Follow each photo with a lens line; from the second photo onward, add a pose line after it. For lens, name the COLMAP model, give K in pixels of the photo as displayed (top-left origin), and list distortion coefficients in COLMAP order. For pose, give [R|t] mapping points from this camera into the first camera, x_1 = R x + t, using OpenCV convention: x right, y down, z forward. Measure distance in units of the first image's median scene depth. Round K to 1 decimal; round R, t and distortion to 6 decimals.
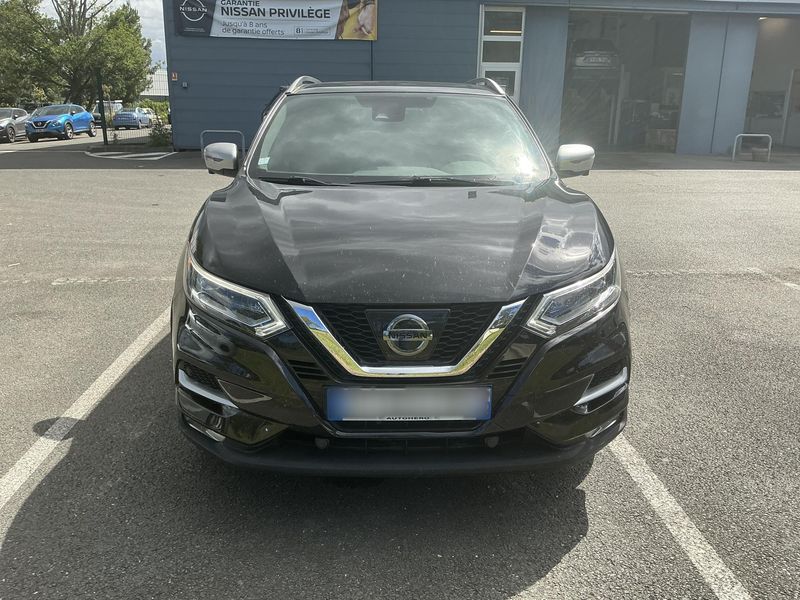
lens RADIAL K [[663.2, 0, 404.7], [0, 663.2, 300.9], [0, 0, 1]] dist [0.070379, -0.144385]
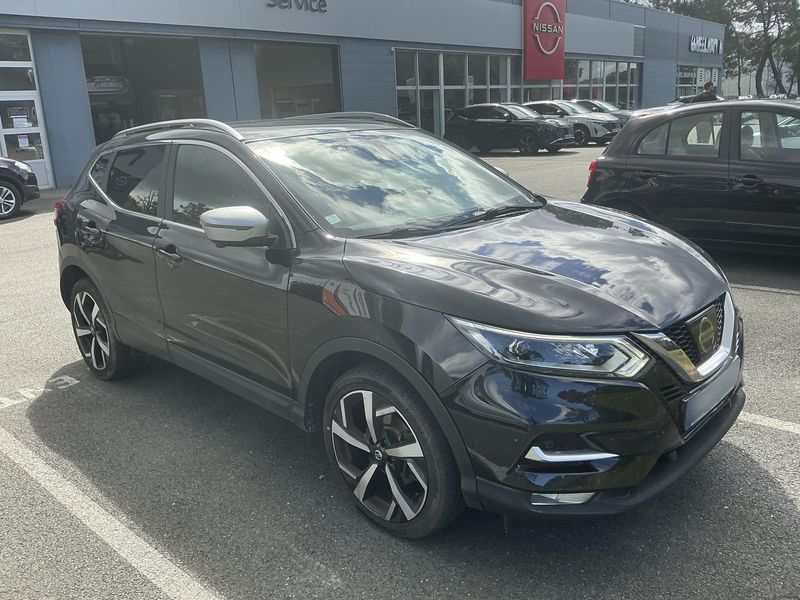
lens RADIAL K [[663.2, 0, 404.7], [0, 663.2, 300.9], [0, 0, 1]] dist [0.070379, -0.144385]
pose [[0.709334, -0.226686, 0.667427, -0.136289], [0.246248, 0.966910, 0.066693, -0.025589], [-0.660460, 0.117045, 0.741682, 0.055550]]
